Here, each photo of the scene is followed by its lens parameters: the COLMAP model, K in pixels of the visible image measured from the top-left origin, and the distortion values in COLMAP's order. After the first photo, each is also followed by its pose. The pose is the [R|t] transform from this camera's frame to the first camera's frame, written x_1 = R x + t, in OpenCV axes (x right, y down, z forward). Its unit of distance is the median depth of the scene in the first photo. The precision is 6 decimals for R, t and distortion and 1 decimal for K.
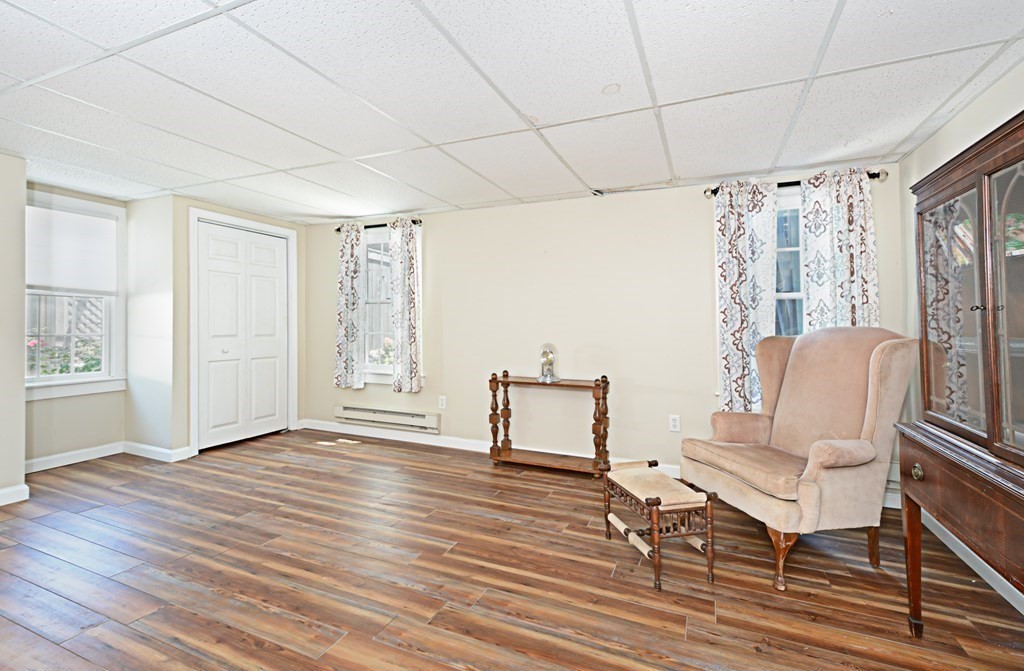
lens RADIAL K [[454.0, 0, 525.8], [0, 454.0, 316.0], [0, 0, 1]] dist [0.010431, -0.004481]
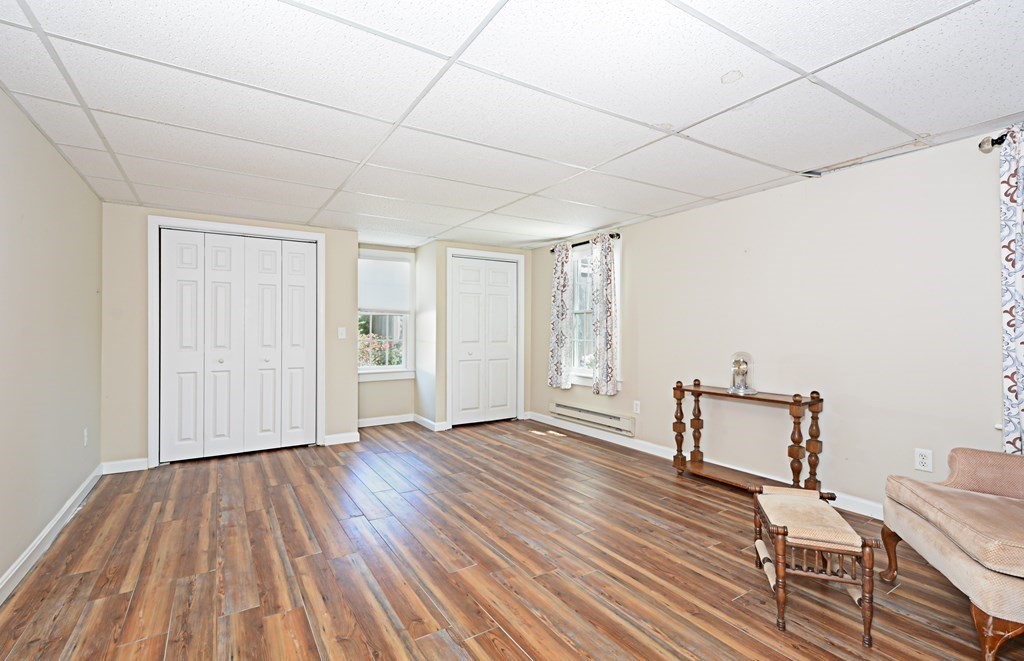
lens RADIAL K [[447.9, 0, 508.3], [0, 447.9, 327.2], [0, 0, 1]] dist [0.002594, -0.002529]
pose [[0.825787, -0.013089, -0.563830, 0.180870], [0.016993, 0.999854, 0.001677, 0.001455], [0.563726, -0.010966, 0.825889, -0.007329]]
